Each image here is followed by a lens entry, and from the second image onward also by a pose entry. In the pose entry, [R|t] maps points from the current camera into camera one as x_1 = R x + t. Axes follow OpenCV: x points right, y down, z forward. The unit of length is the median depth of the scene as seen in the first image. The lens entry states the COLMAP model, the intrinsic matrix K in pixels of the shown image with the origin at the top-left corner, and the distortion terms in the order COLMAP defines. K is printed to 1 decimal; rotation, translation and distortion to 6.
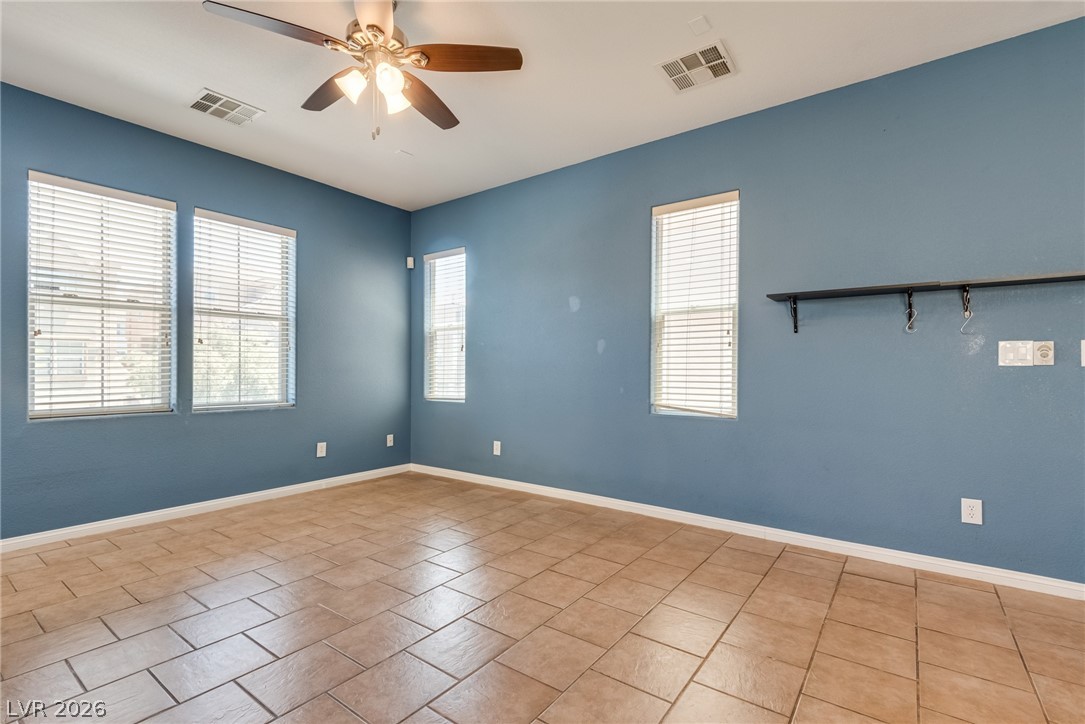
lens RADIAL K [[492.9, 0, 517.0], [0, 492.9, 363.0], [0, 0, 1]] dist [0.020695, -0.000142]
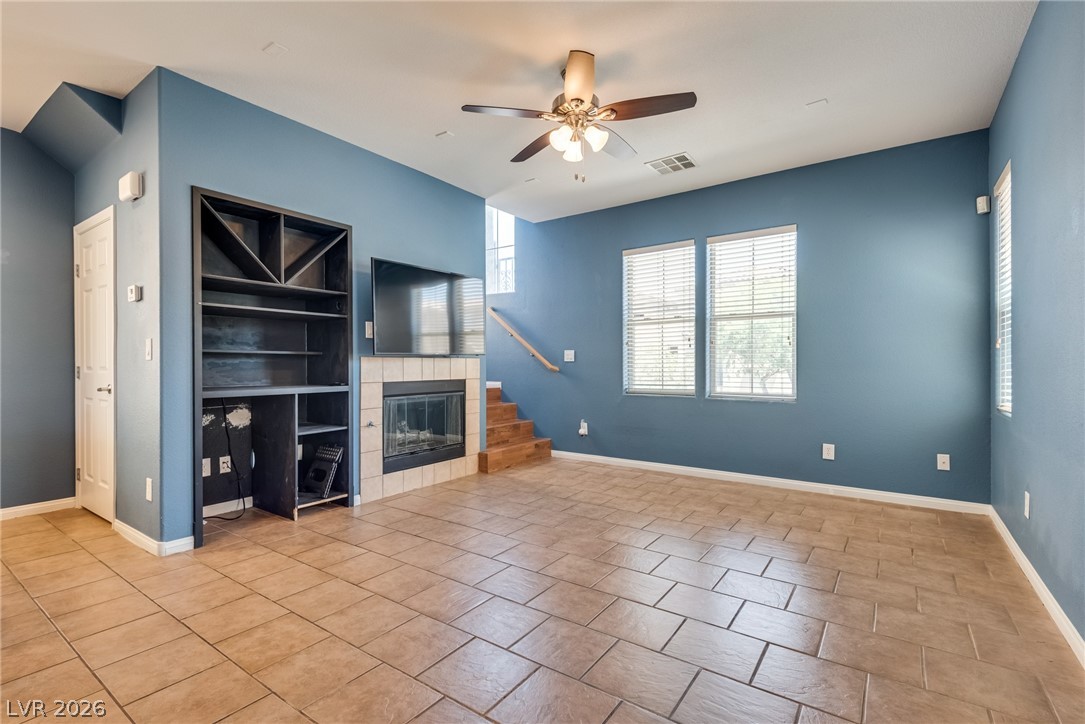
lens RADIAL K [[484.7, 0, 540.6], [0, 484.7, 359.0], [0, 0, 1]] dist [0.001815, -0.000726]
pose [[0.050595, -0.011488, -0.998653, 0.590760], [0.014807, 0.999833, -0.010751, 0.006216], [0.998610, -0.014243, 0.050756, 0.522877]]
